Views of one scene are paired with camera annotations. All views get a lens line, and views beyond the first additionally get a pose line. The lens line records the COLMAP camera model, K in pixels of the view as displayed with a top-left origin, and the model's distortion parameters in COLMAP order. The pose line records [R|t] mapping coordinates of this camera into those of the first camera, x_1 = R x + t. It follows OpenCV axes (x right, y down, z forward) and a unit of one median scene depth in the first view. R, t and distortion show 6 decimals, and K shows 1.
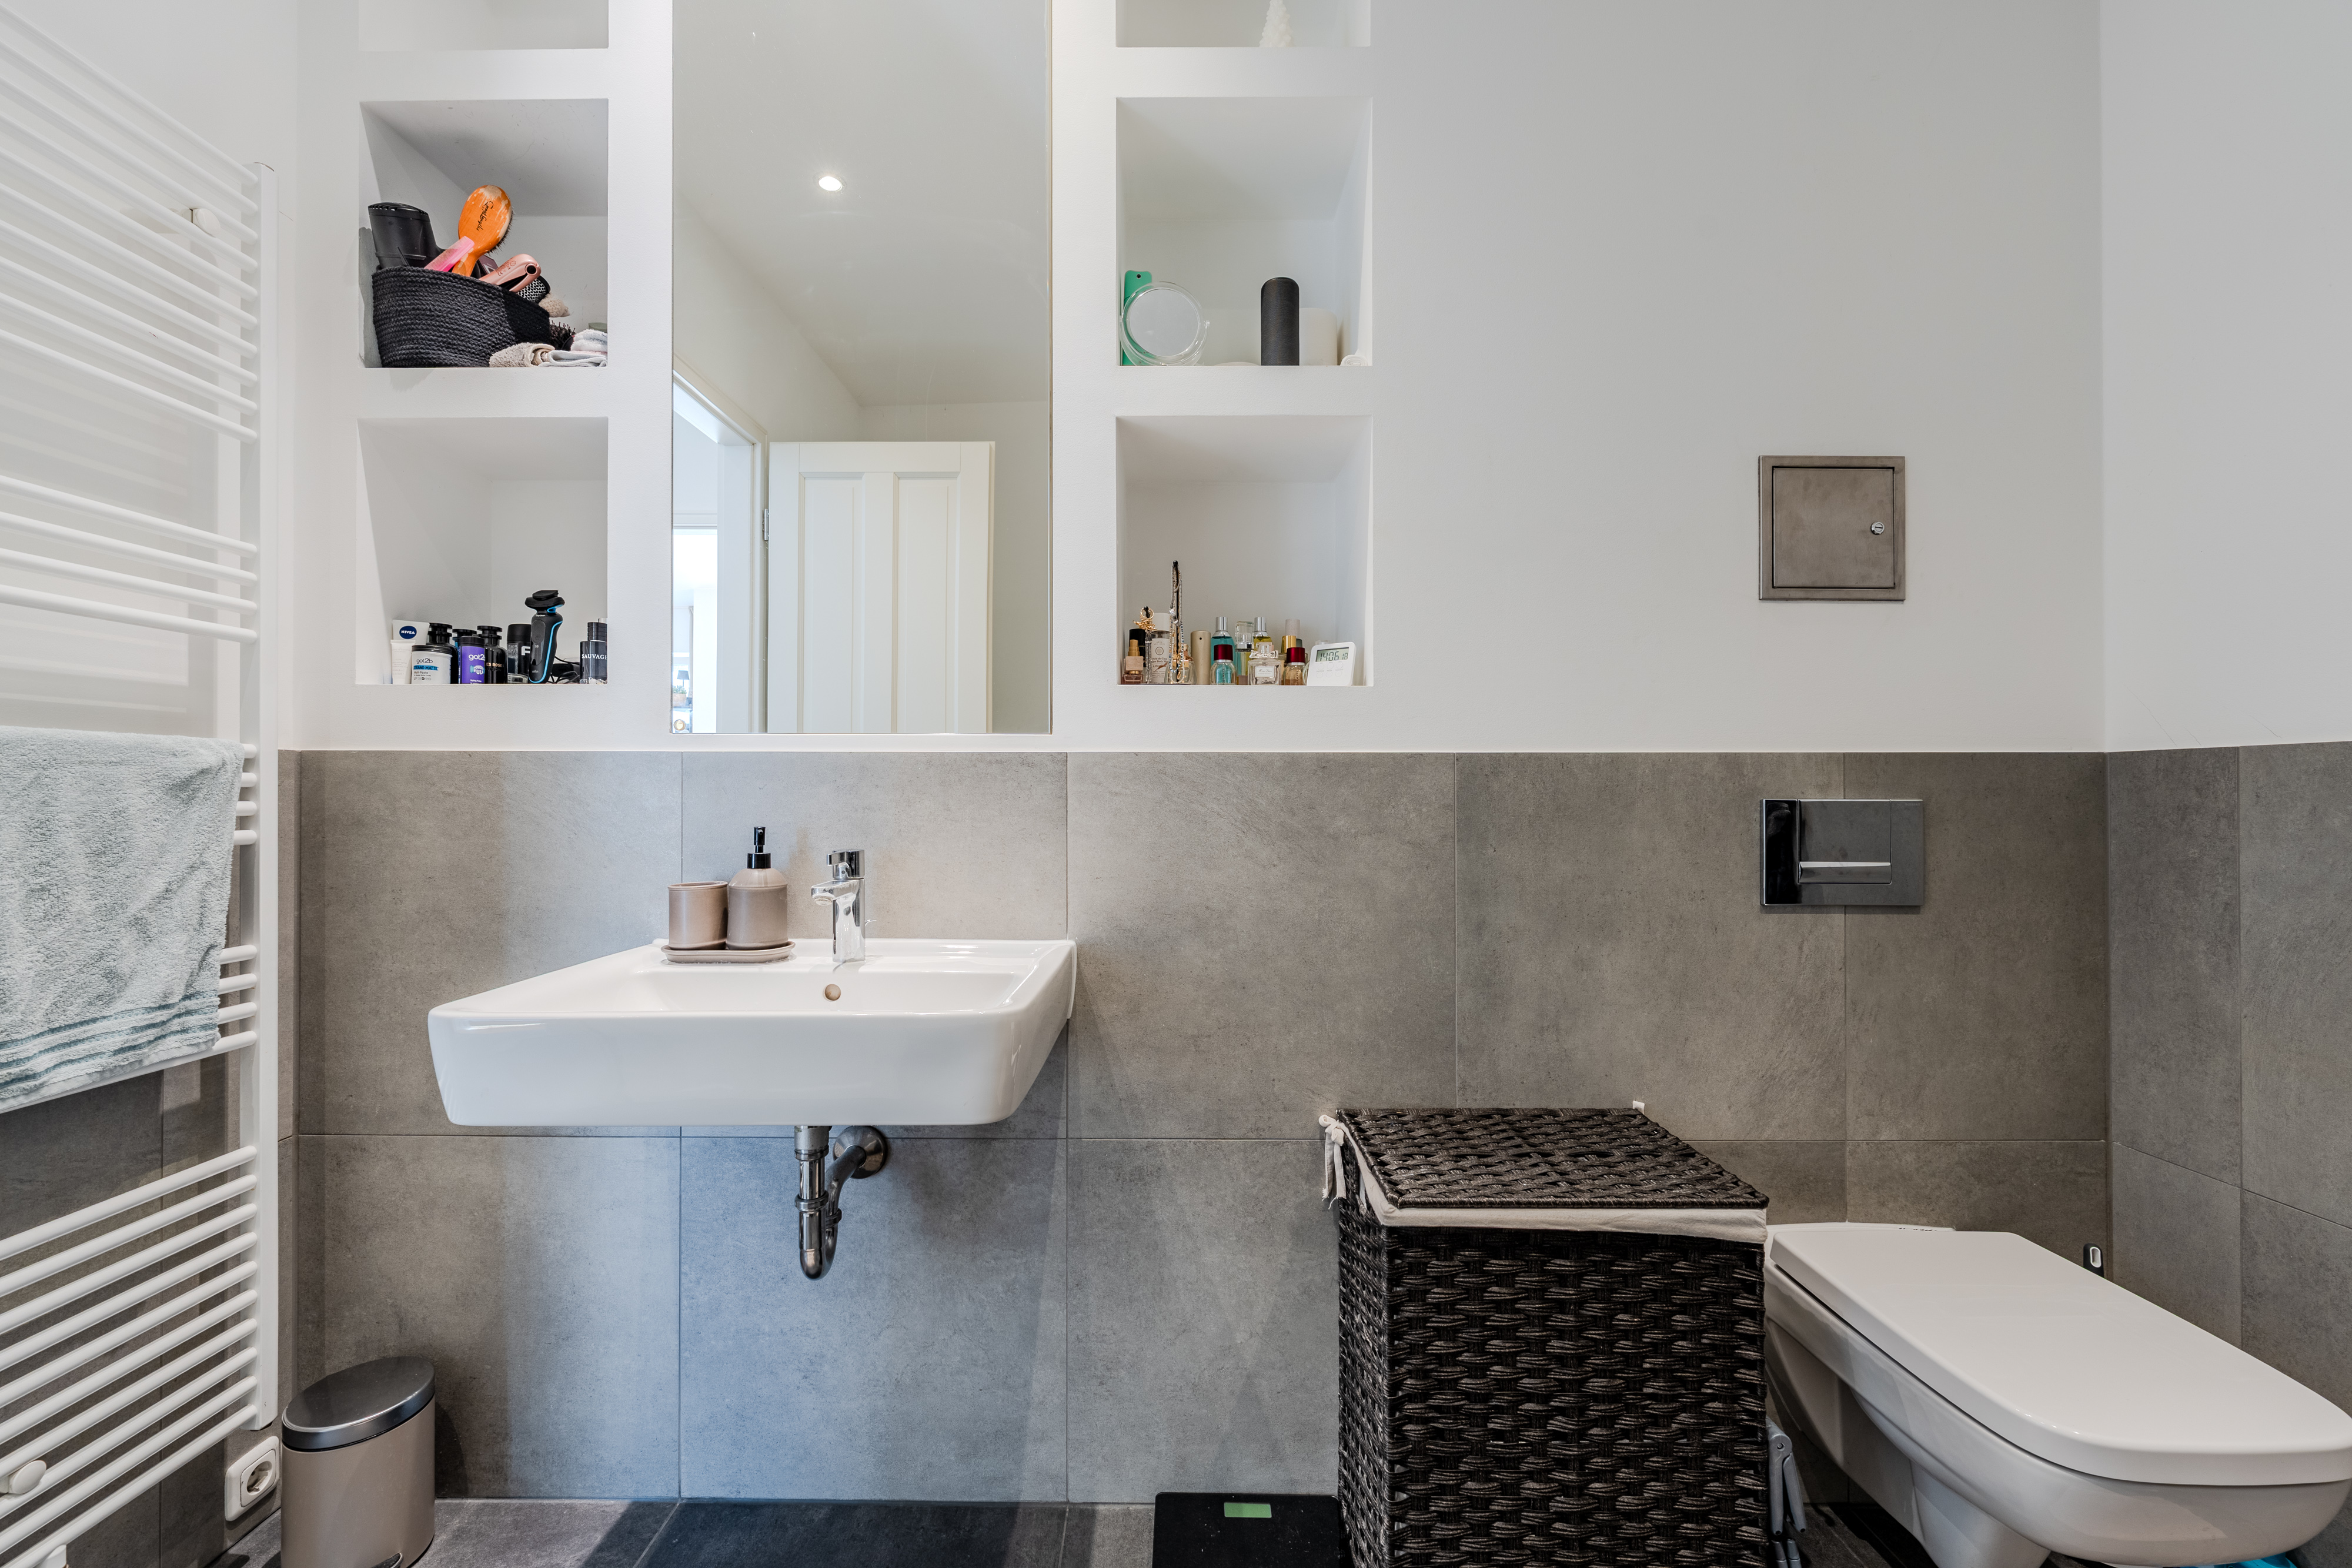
lens RADIAL K [[966.5, 0, 1164.4], [0, 966.5, 788.5], [0, 0, 1]] dist [-0.001594, -0.000445]
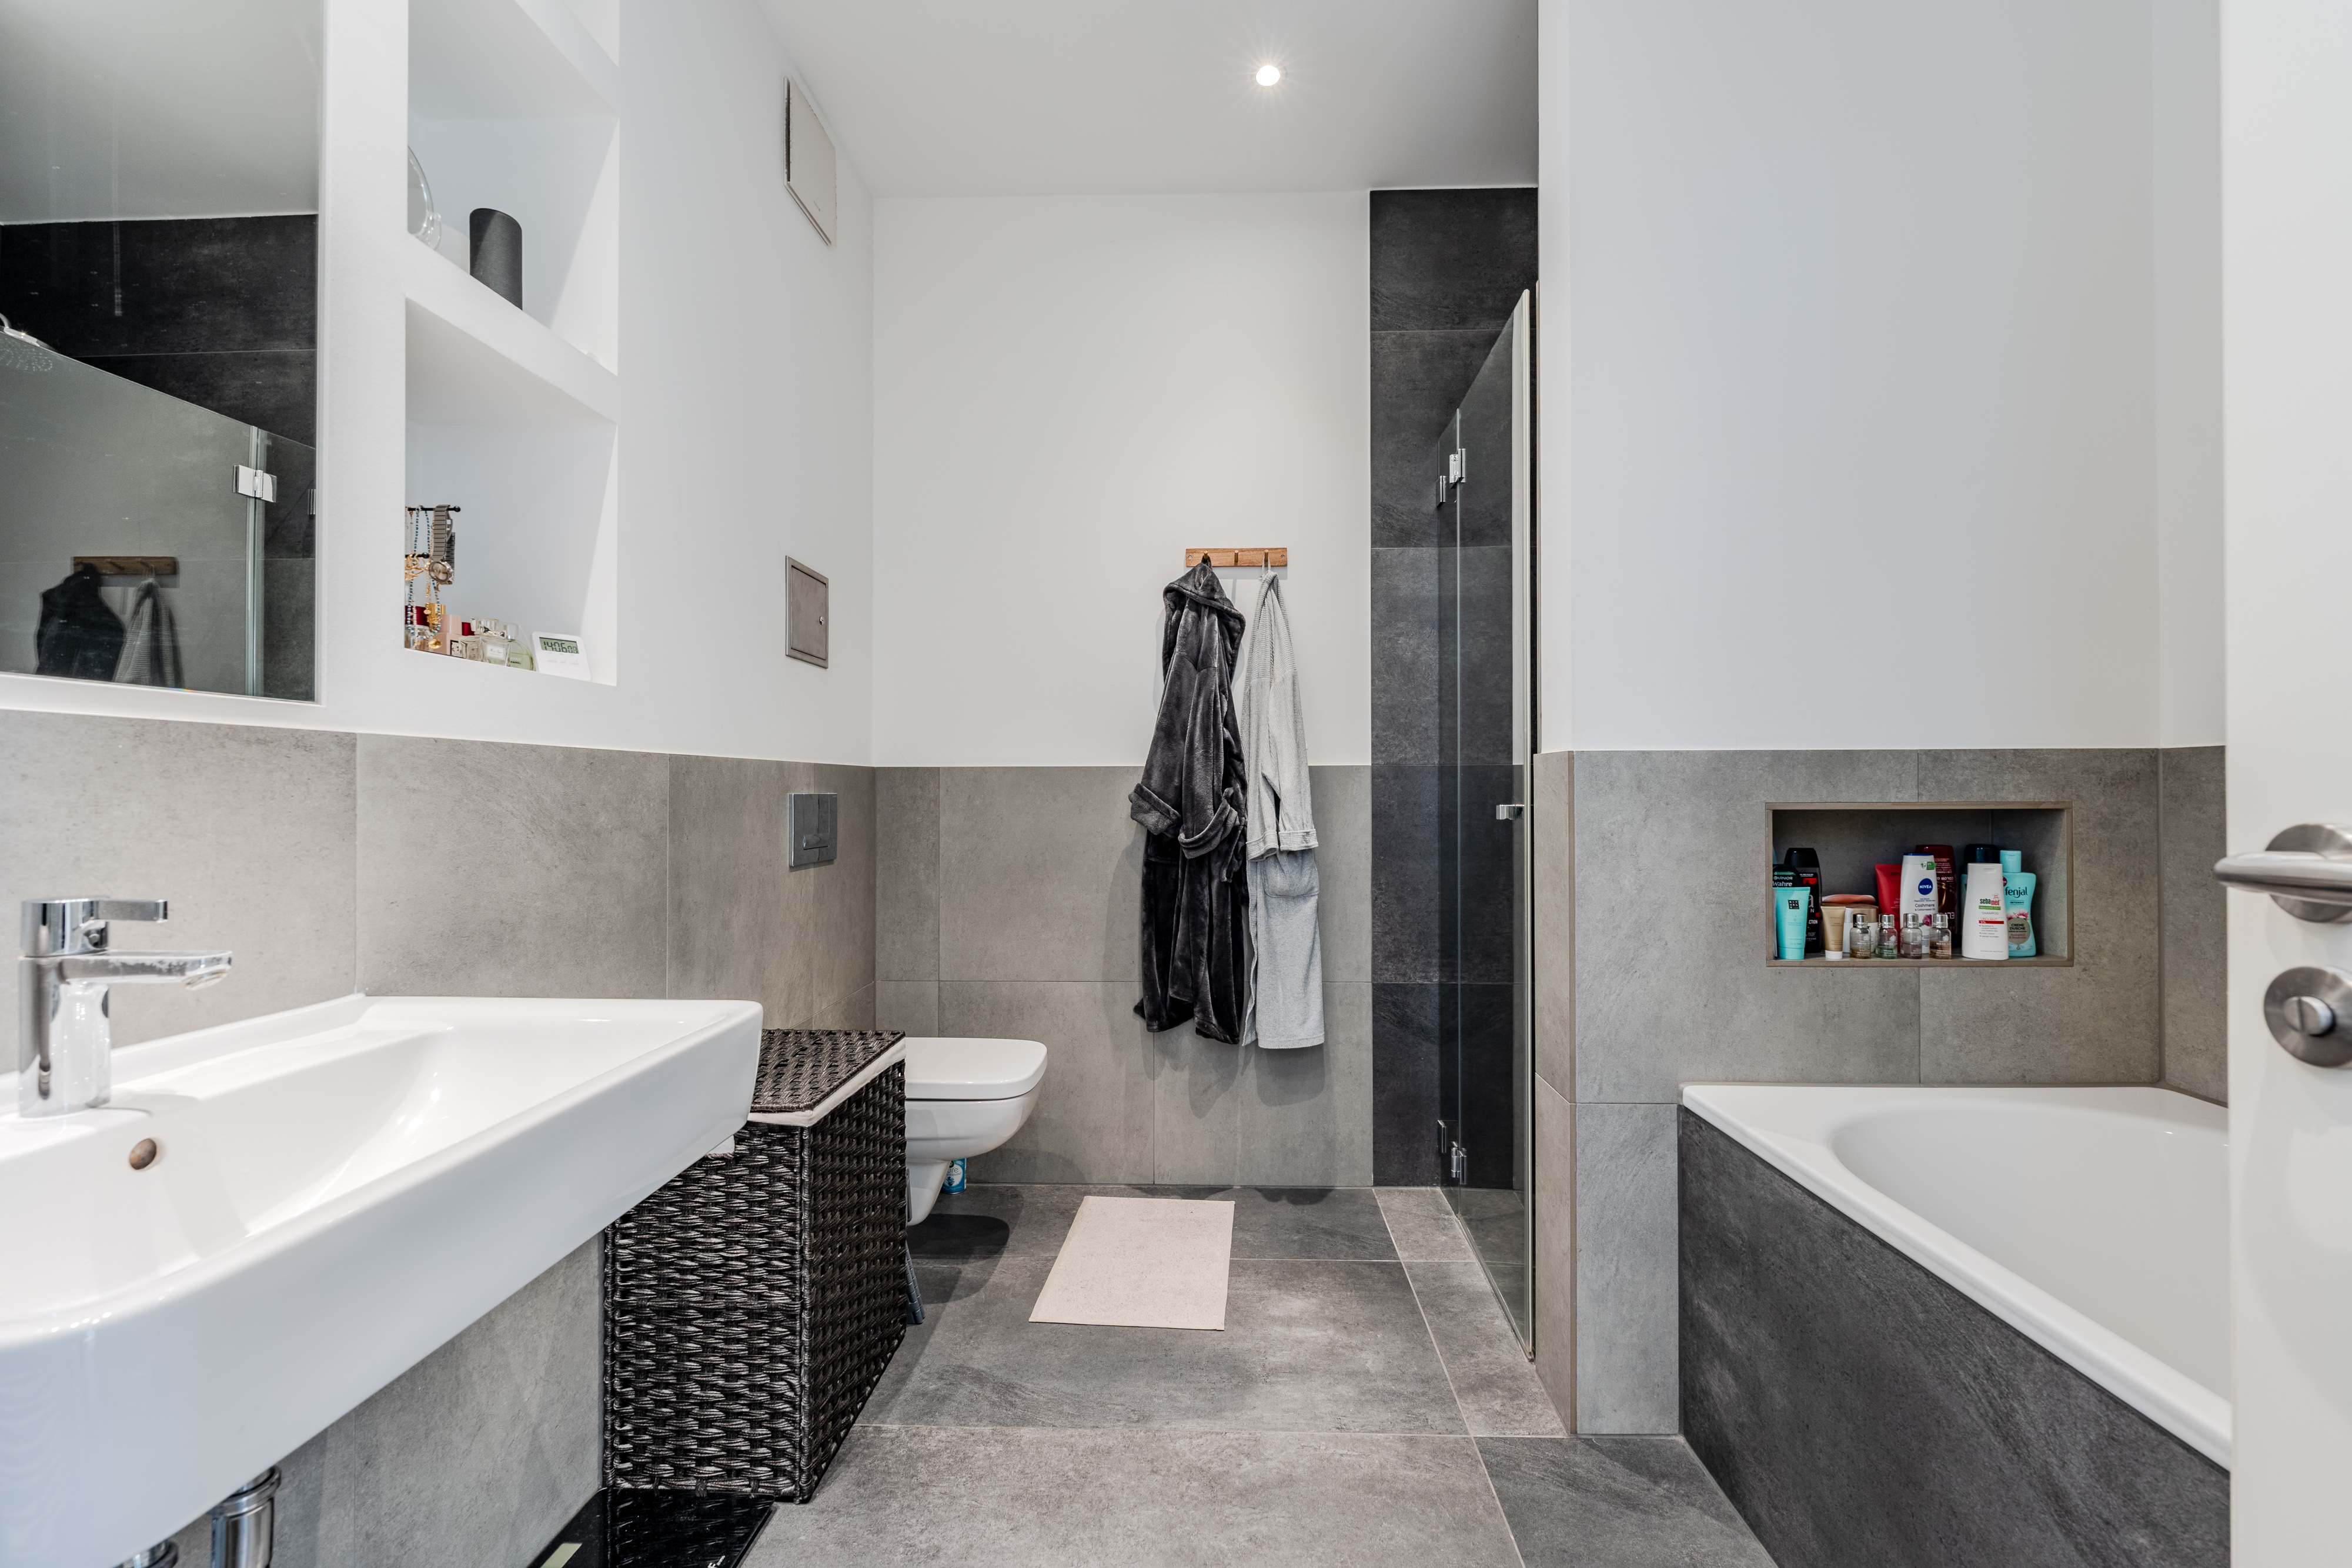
lens RADIAL K [[966.5, 0, 1164.4], [0, 966.5, 788.5], [0, 0, 1]] dist [-0.001594, -0.000445]
pose [[0.043641, 0.000516, 0.999047, -0.798697], [-0.003851, 0.999993, -0.000349, 0.001778], [-0.999040, -0.003832, 0.043642, 0.371007]]
